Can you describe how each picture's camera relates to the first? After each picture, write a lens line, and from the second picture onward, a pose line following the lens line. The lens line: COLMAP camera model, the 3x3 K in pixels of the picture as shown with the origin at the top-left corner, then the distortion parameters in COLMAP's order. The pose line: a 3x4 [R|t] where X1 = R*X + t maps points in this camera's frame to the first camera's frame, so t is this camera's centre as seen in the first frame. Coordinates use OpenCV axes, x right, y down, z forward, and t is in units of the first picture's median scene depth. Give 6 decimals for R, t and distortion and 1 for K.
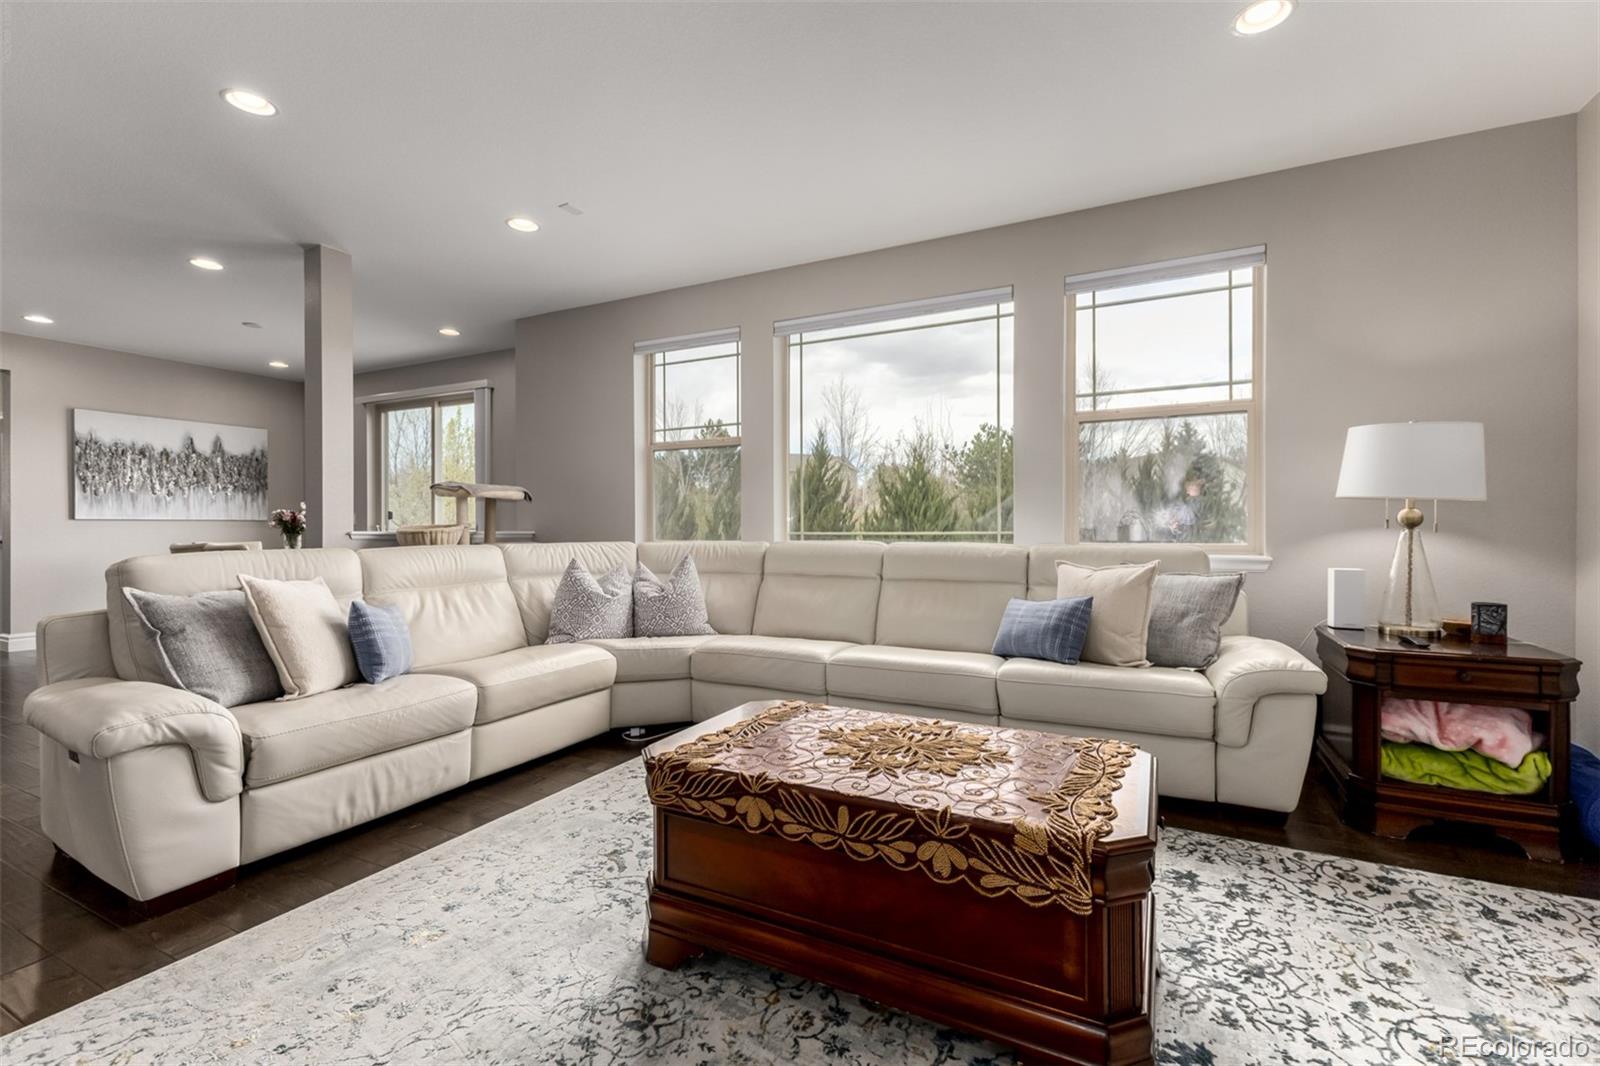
lens RADIAL K [[692.2, 0, 809.4], [0, 692.2, 530.9], [0, 0, 1]] dist [0.014916, -0.004550]
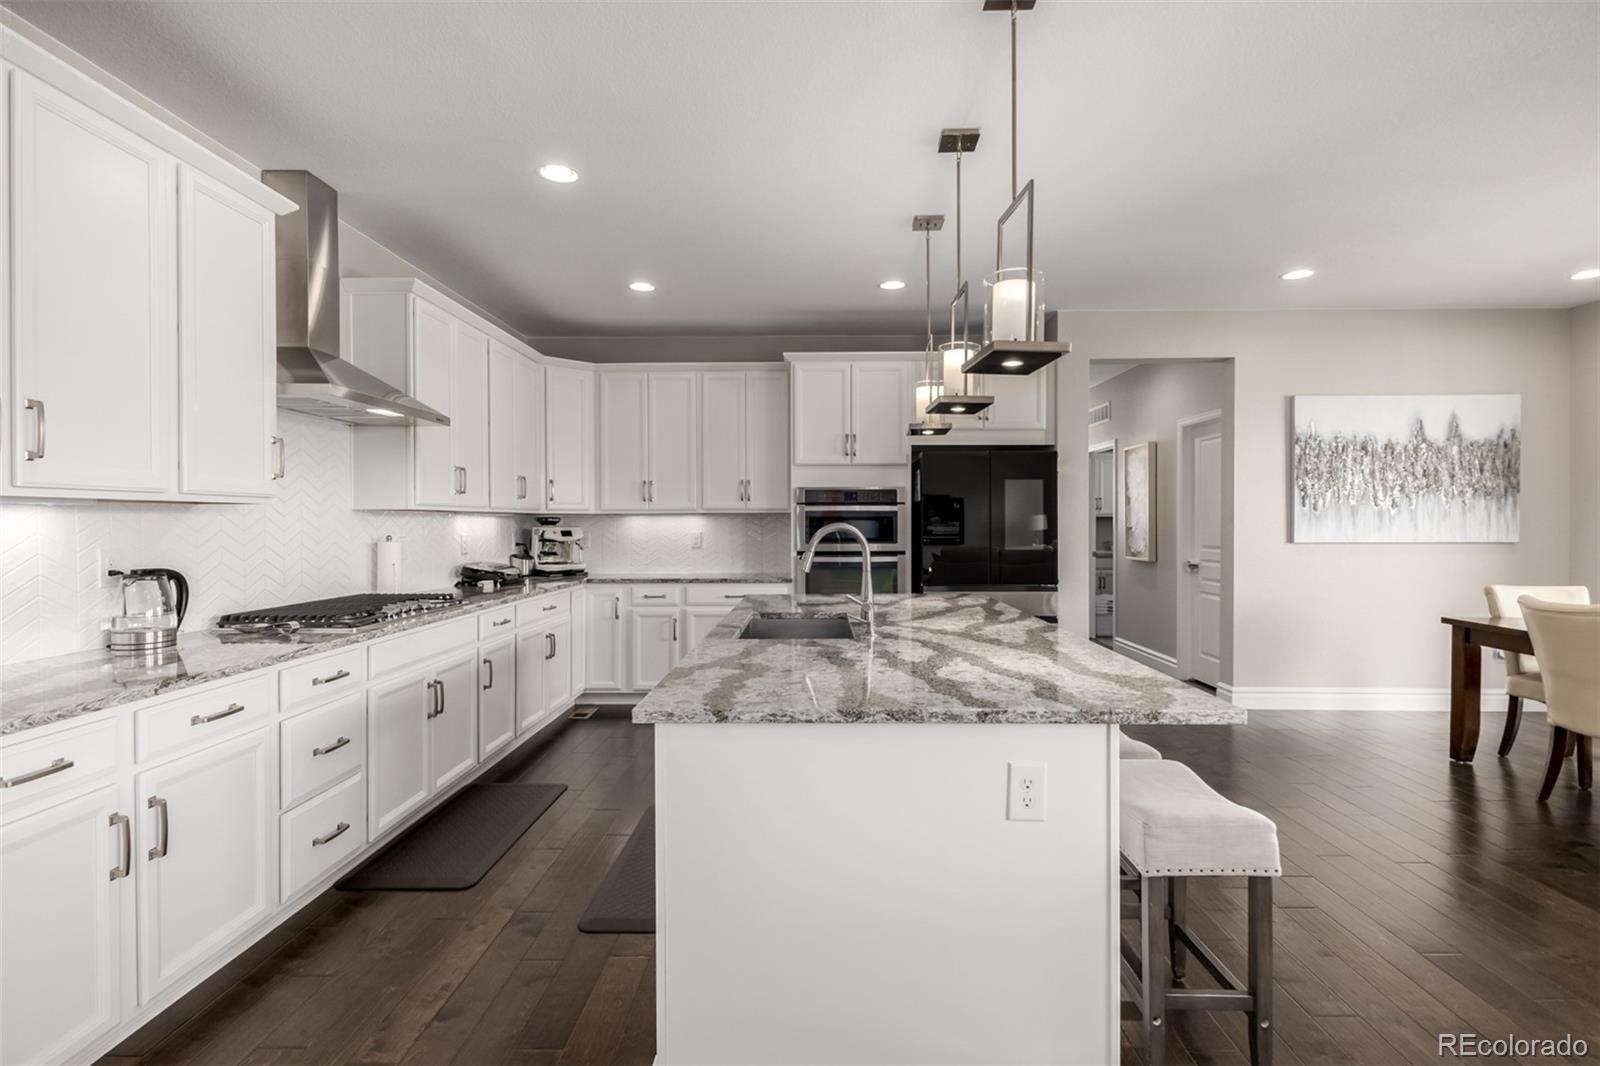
lens RADIAL K [[776.9, 0, 804.3], [0, 776.9, 524.2], [0, 0, 1]] dist [0.010609, -0.005430]
pose [[0.437007, 0.006037, -0.899438, -0.656119], [-0.003295, 0.999982, 0.005111, -0.049065], [0.899452, 0.000730, 0.437018, 0.197481]]
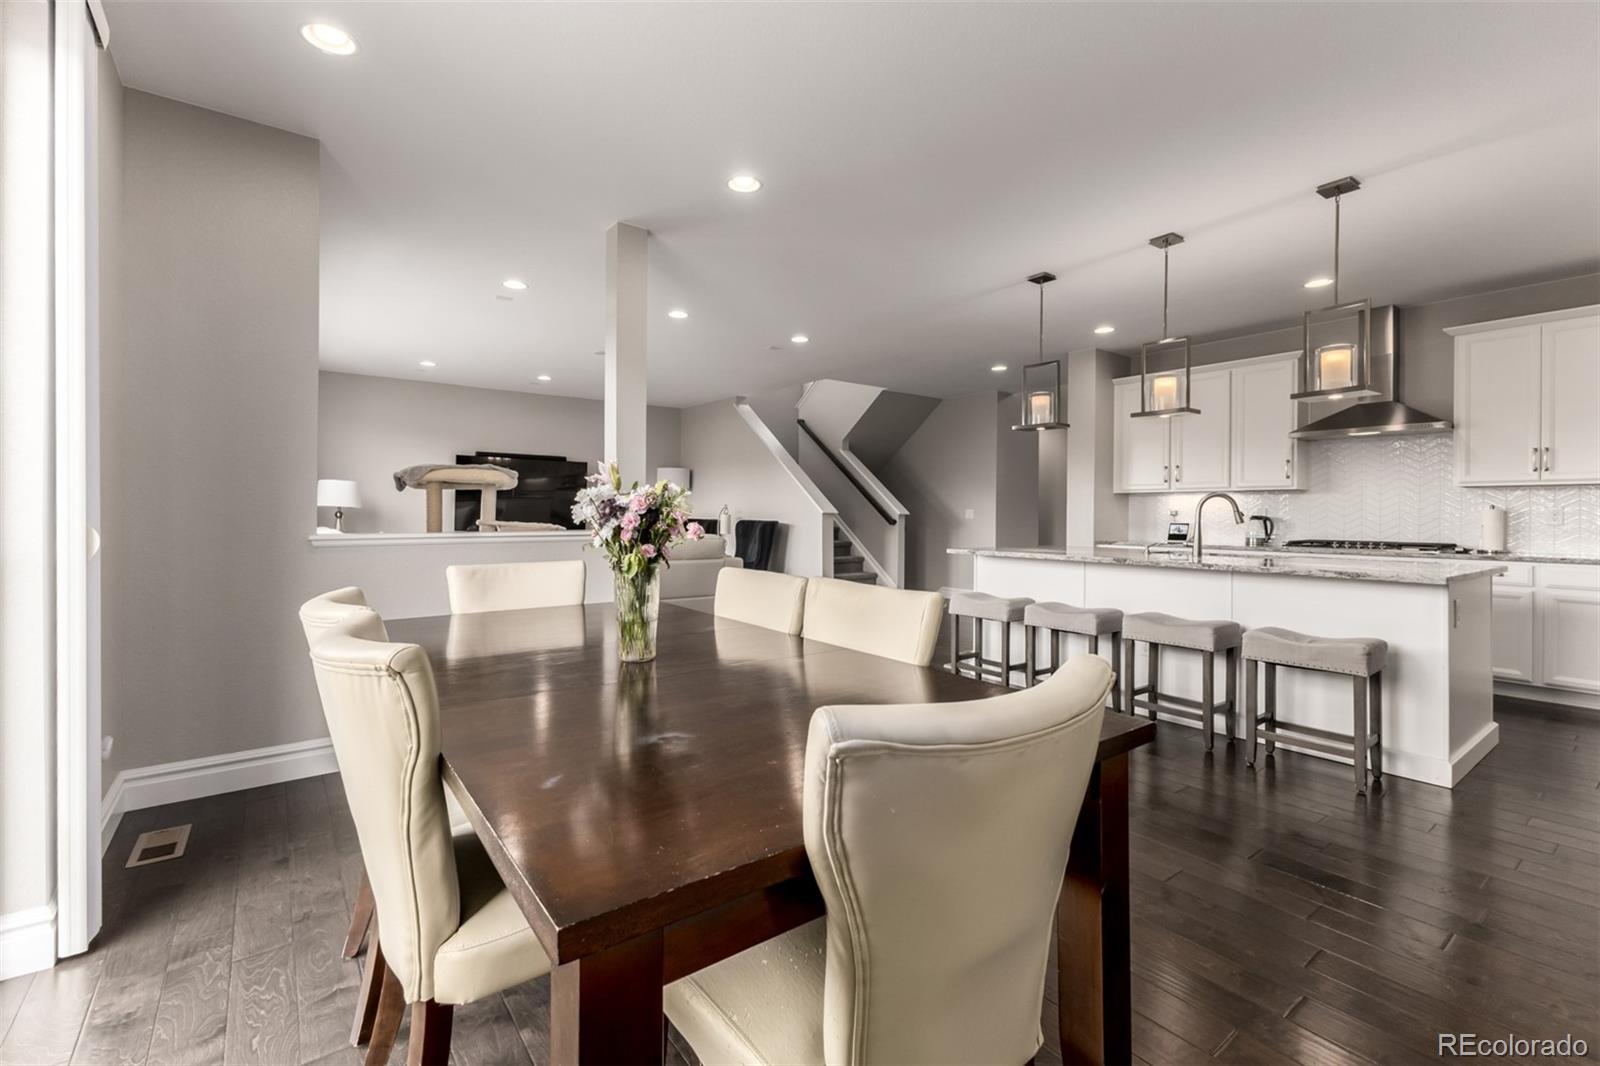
lens RADIAL K [[692.2, 0, 798.9], [0, 692.2, 513.0], [0, 0, 1]] dist [0.014916, -0.004550]
pose [[-0.898369, -0.004744, 0.439216, -1.107867], [-0.004959, 0.999987, 0.000658, -0.017883], [-0.439214, -0.001587, -0.898381, 1.451555]]
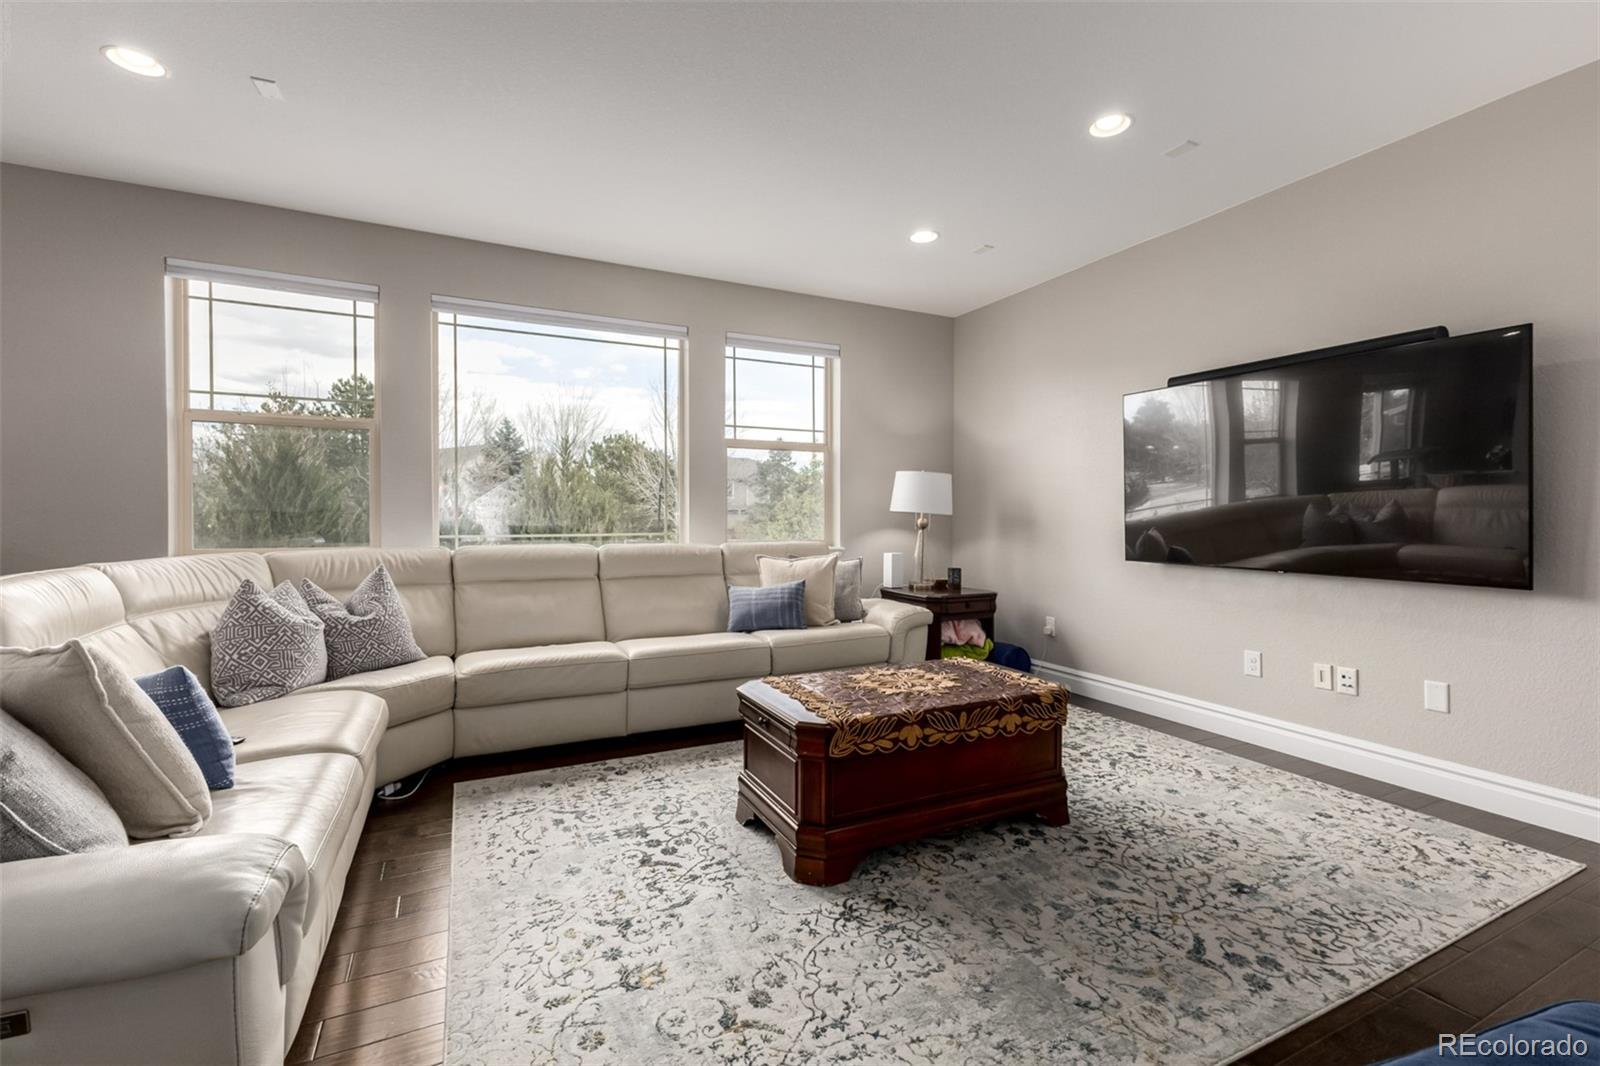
lens RADIAL K [[692.2, 0, 799.3], [0, 692.2, 523.4], [0, 0, 1]] dist [0.014916, -0.004550]
pose [[0.603166, -0.003510, 0.797608, -0.426031], [0.000872, 0.999993, 0.003741, -0.014859], [-0.797615, -0.001561, 0.603165, 0.094001]]
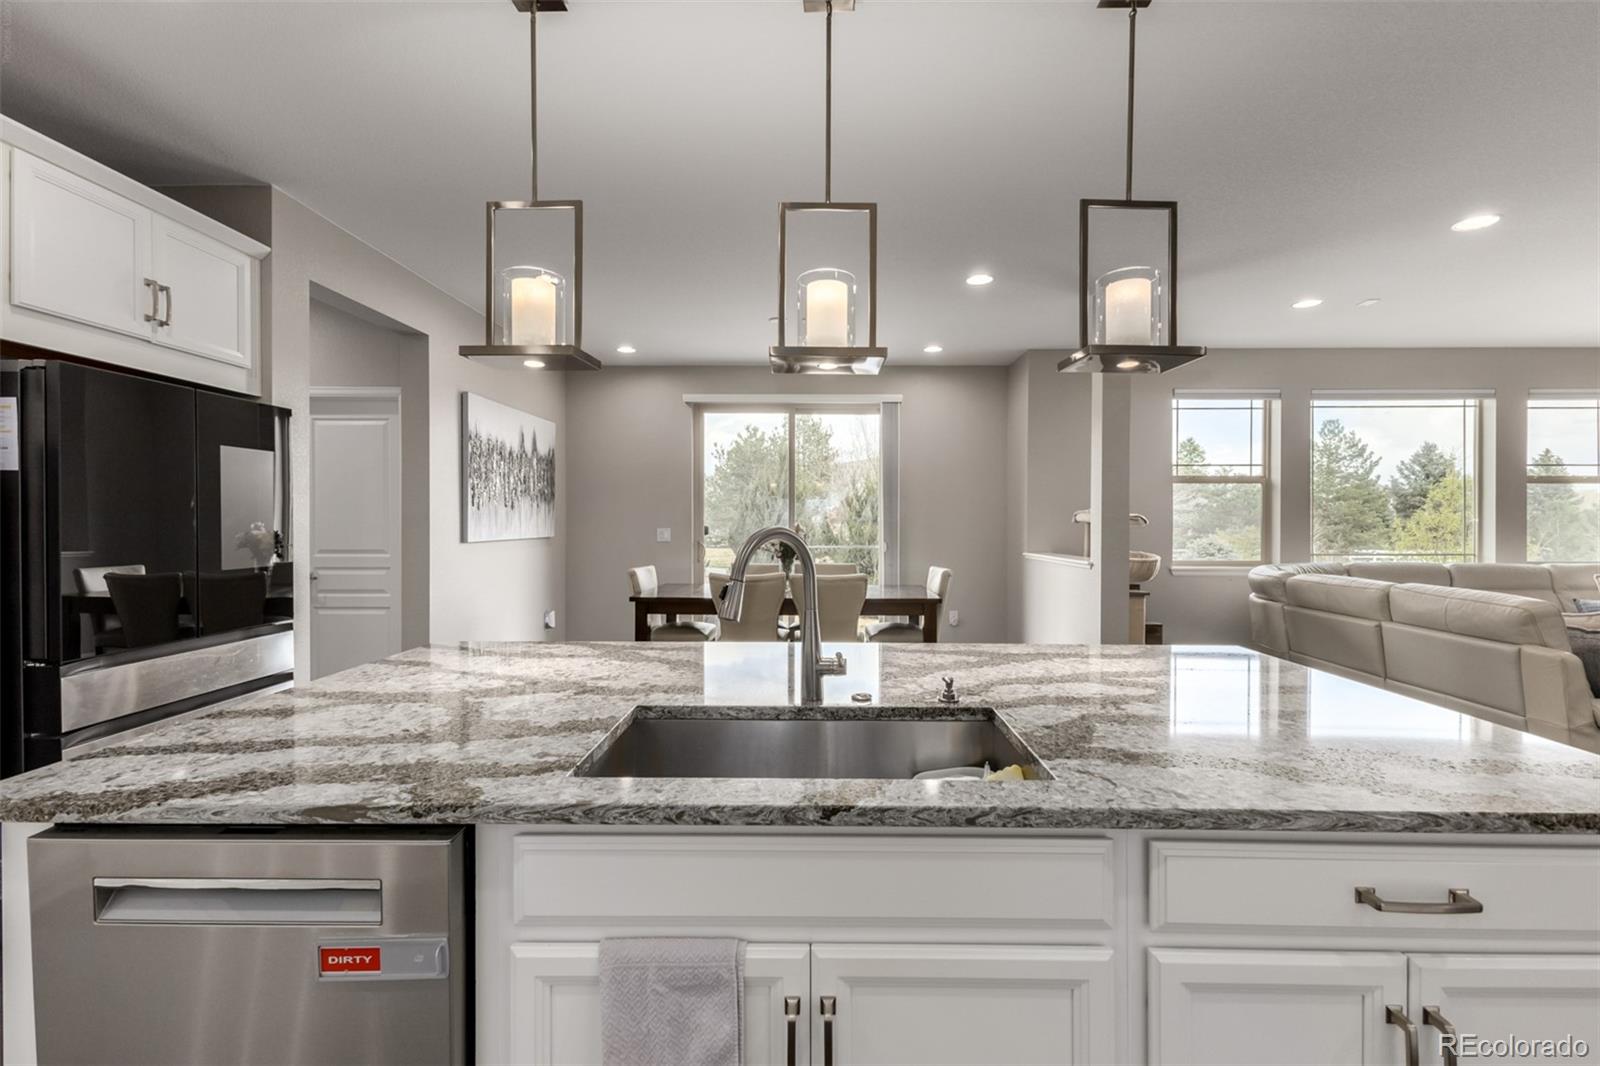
lens RADIAL K [[692.2, 0, 814.8], [0, 692.2, 525.1], [0, 0, 1]] dist [0.014916, -0.004550]
pose [[0.897936, 0.002116, 0.440121, -1.303676], [-0.003000, 0.999995, 0.001313, -0.046085], [-0.440115, -0.002499, 0.897938, 0.226334]]
